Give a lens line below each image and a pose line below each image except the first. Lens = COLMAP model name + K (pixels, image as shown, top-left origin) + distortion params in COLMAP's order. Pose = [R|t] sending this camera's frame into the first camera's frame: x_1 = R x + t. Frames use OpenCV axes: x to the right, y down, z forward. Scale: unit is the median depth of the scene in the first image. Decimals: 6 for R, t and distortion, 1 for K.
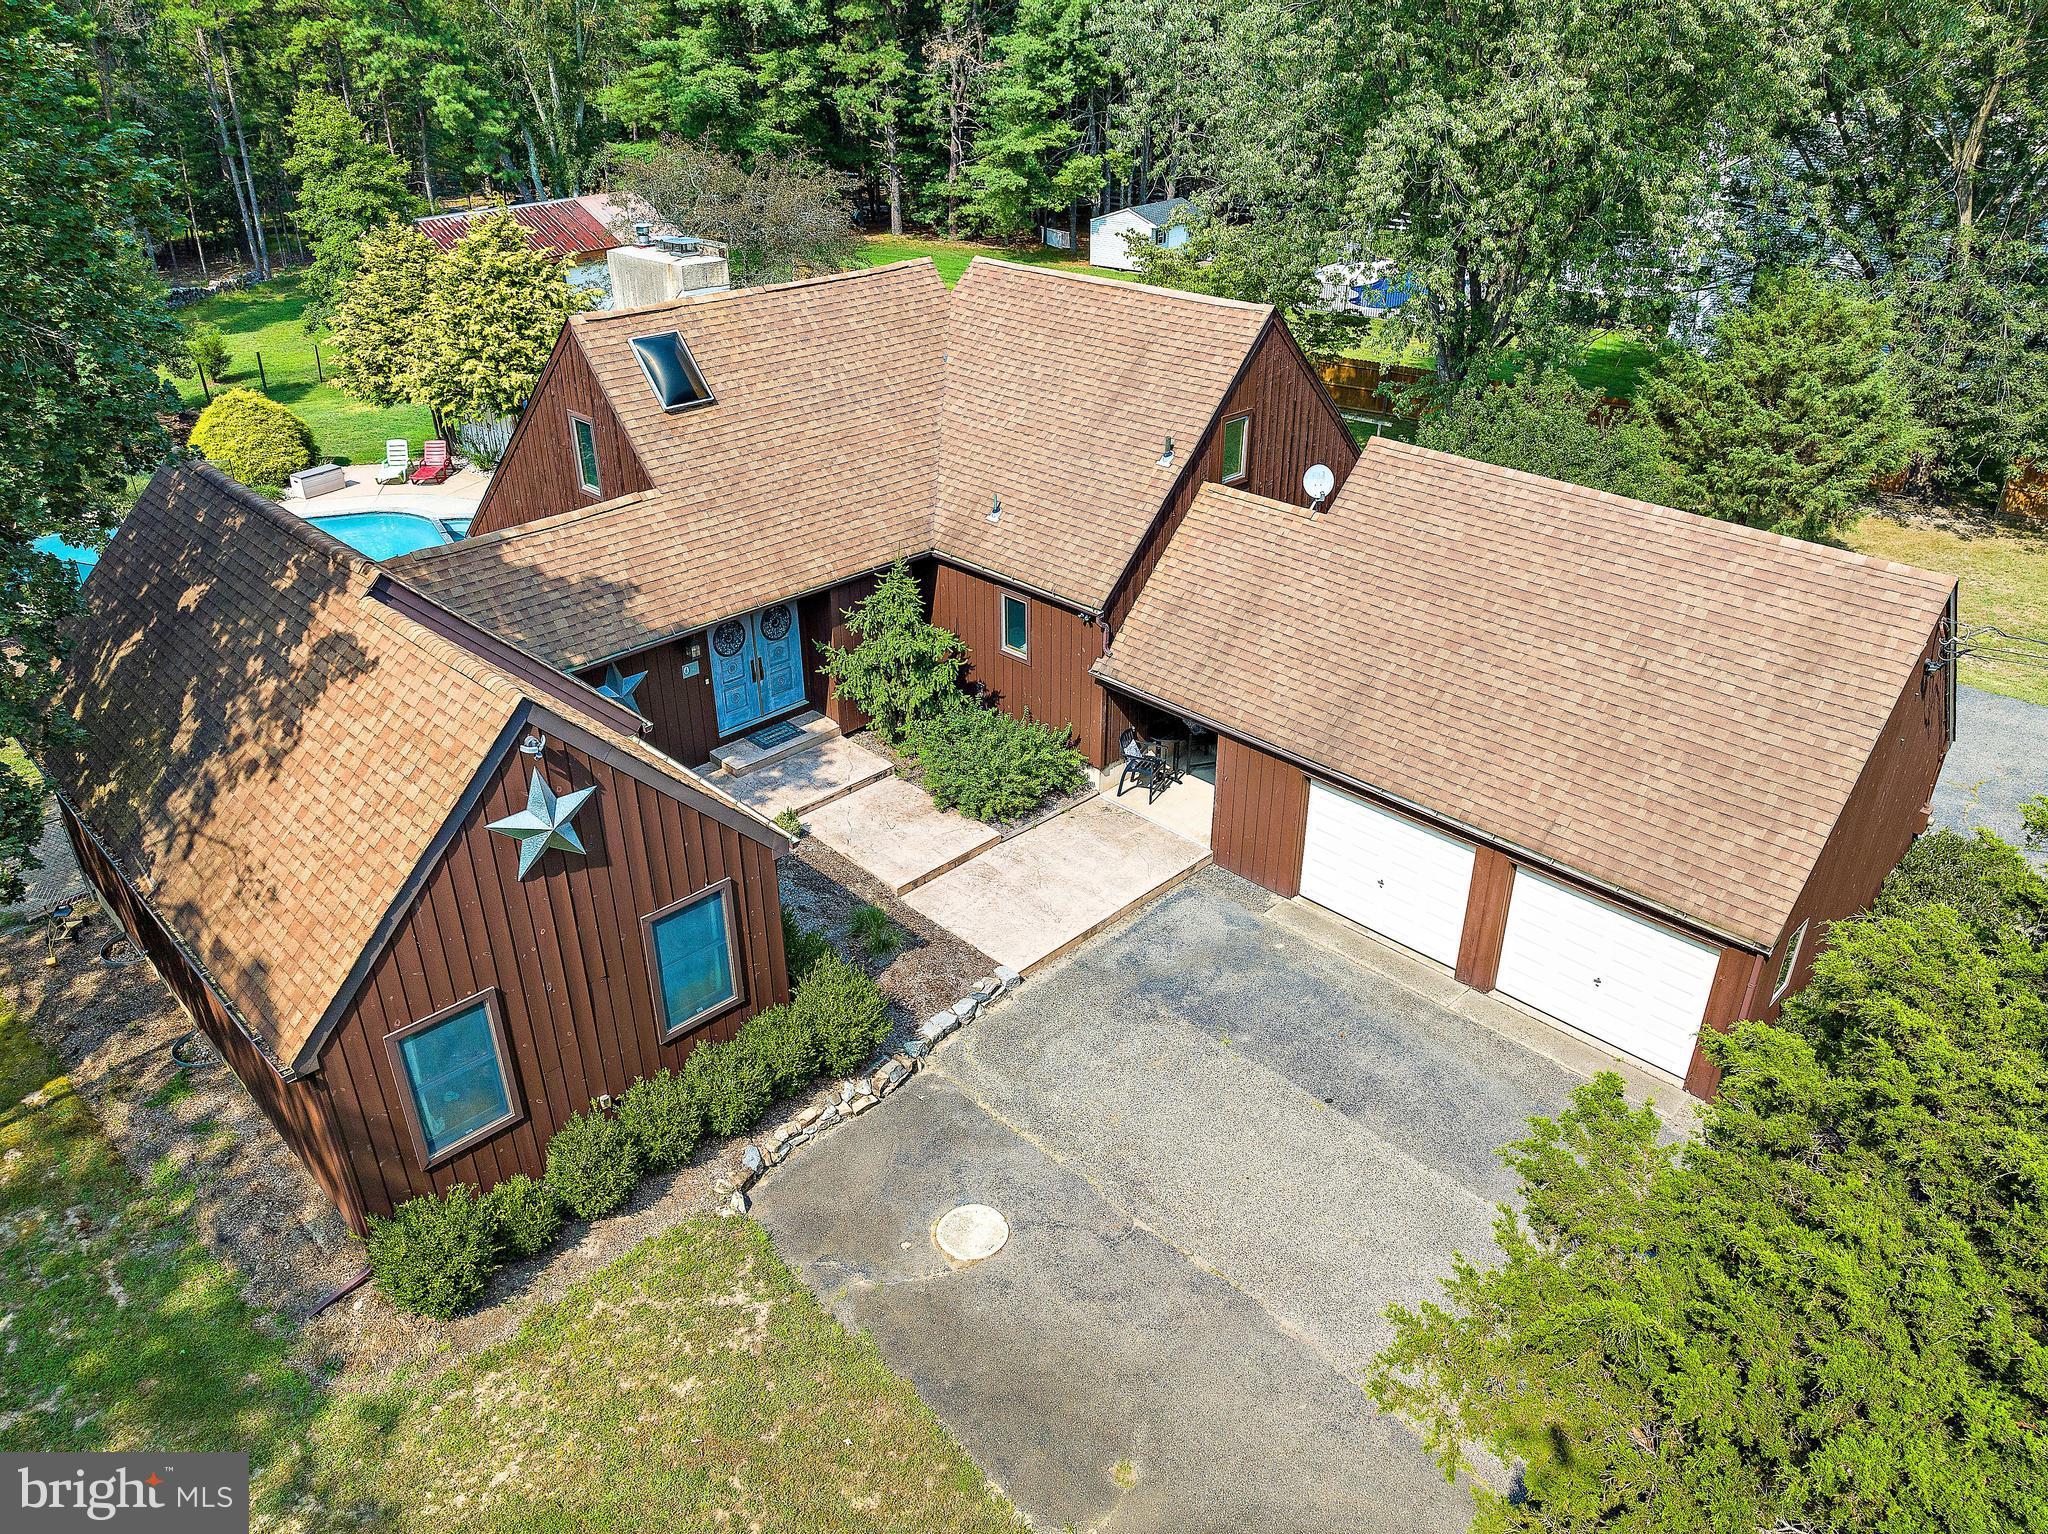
lens RADIAL K [[1436.2, 0, 1019.8], [0, 1436.2, 767.3], [0, 0, 1]] dist [-0.041197, -0.000859]
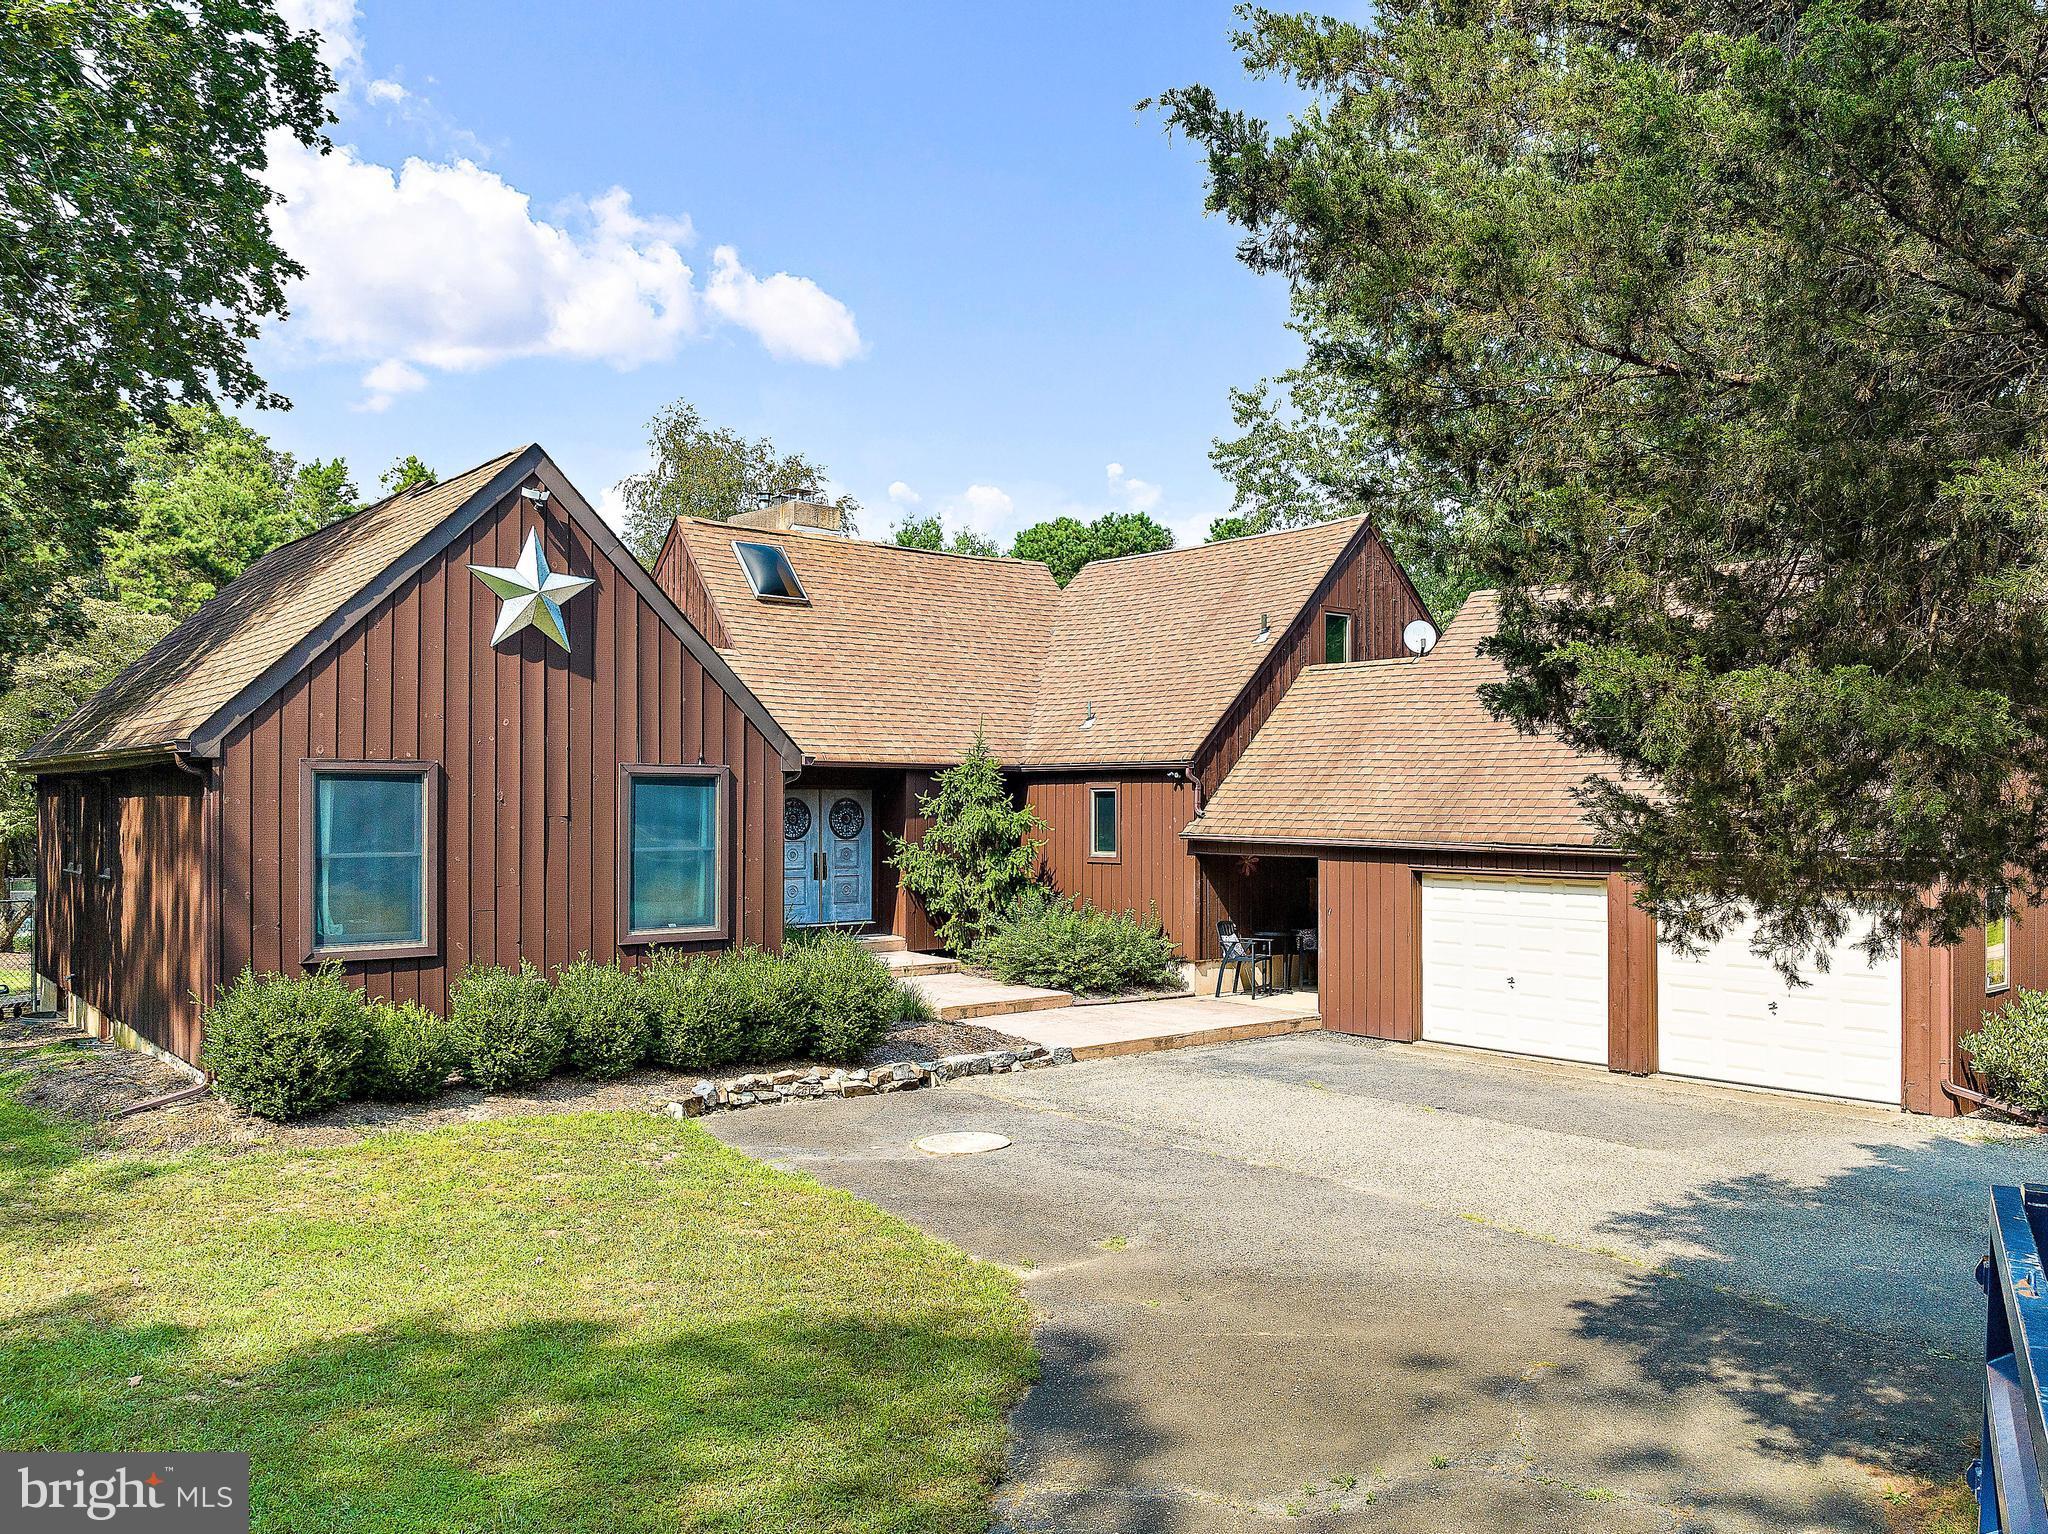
lens RADIAL K [[1597.2, 0, 1120.9], [0, 1597.2, 795.2], [0, 0, 1]] dist [-0.049869, -0.001706]
pose [[0.998234, 0.005293, -0.059175, 0.079662], [-0.033514, 0.872586, -0.487310, 0.451518], [0.049055, 0.488433, 0.871222, 0.125921]]
